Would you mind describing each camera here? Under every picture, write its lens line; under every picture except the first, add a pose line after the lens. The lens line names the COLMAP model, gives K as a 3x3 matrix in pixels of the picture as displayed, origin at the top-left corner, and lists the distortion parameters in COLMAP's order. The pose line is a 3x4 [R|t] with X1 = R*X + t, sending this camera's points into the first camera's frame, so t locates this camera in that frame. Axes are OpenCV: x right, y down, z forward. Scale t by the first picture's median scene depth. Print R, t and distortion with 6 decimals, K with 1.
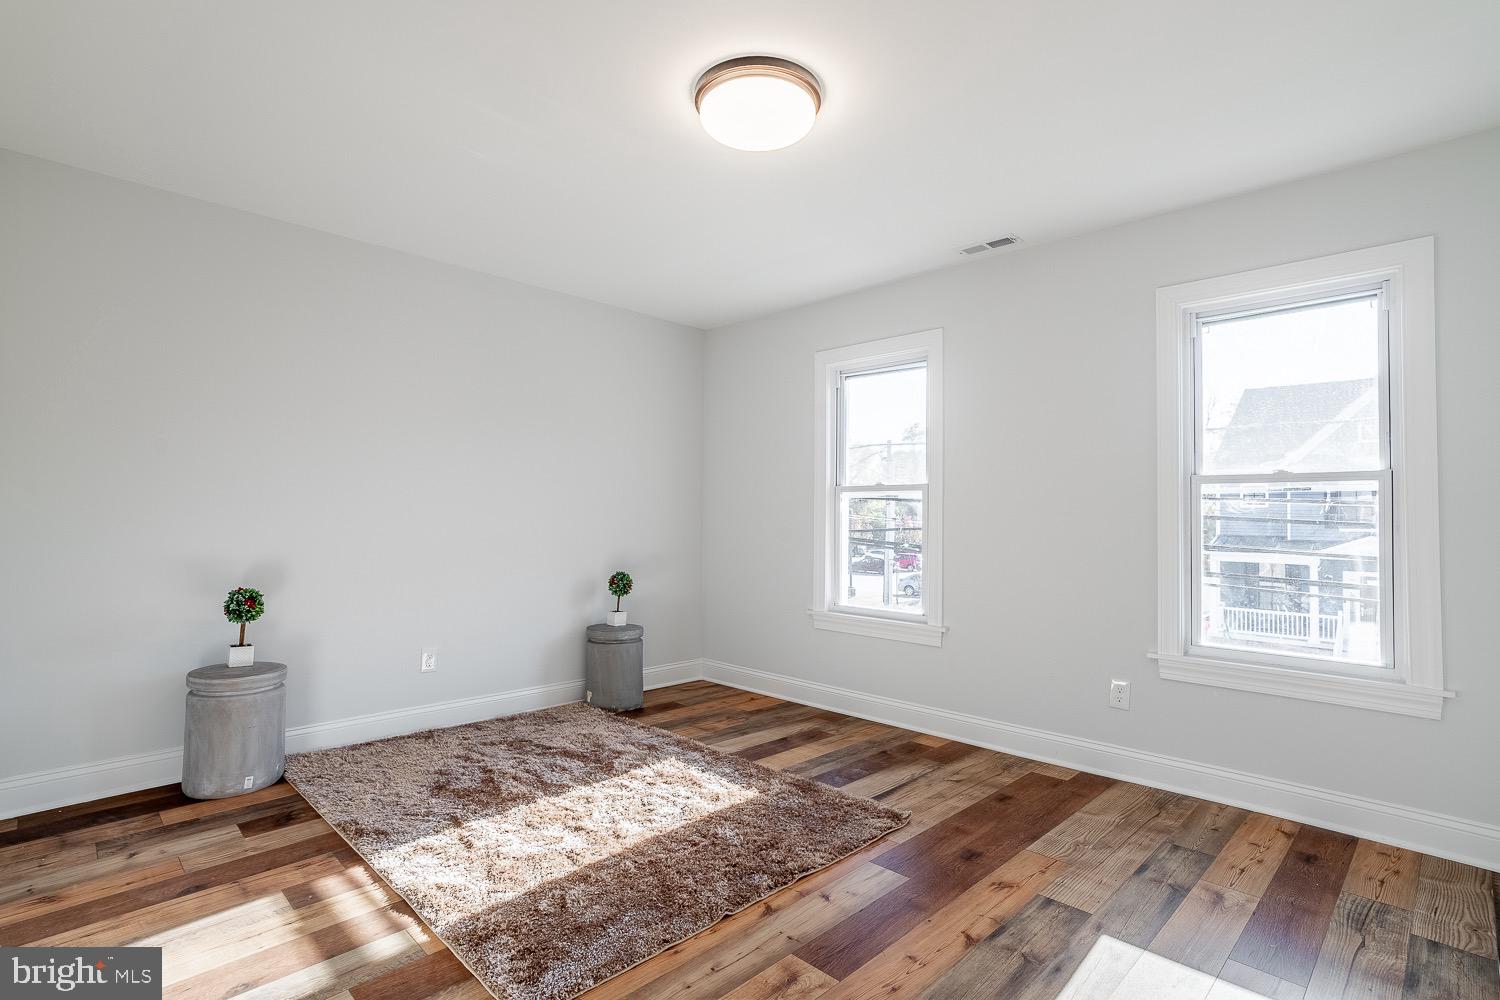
lens RADIAL K [[732.2, 0, 739.5], [0, 732.2, 509.5], [0, 0, 1]] dist [-0.037828, 0.024081]
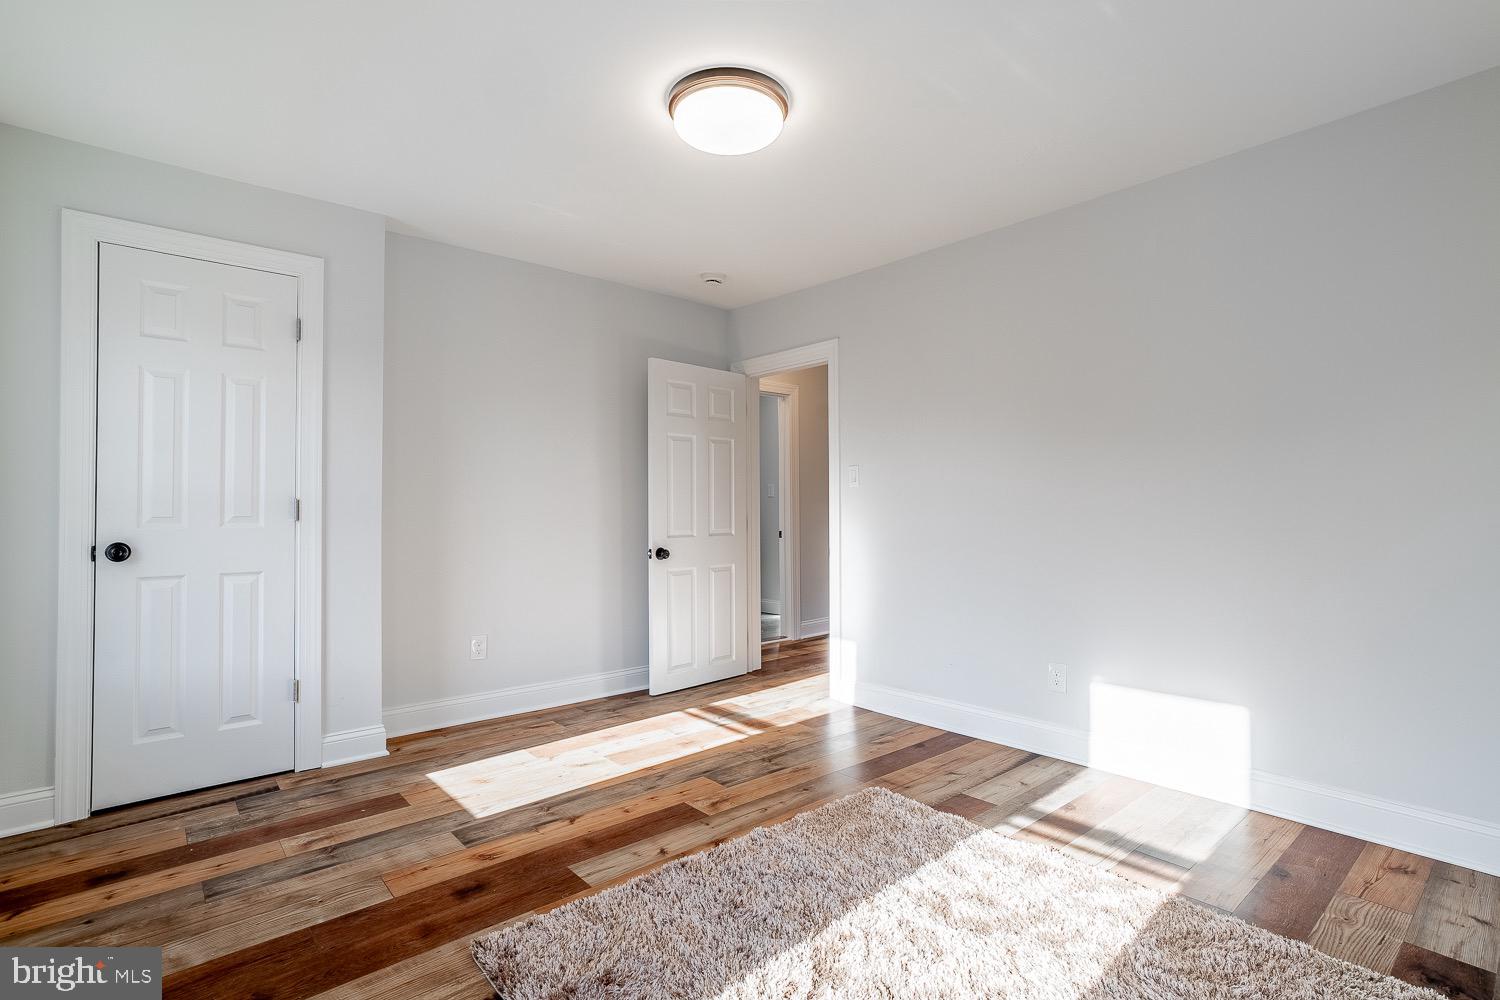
lens RADIAL K [[732.2, 0, 742.4], [0, 732.2, 501.9], [0, 0, 1]] dist [-0.037828, 0.024081]
pose [[-0.998016, -0.004924, 0.062768, -0.065709], [-0.005827, 0.999882, -0.014212, 0.023949], [-0.062690, -0.014550, -0.997927, 2.070560]]
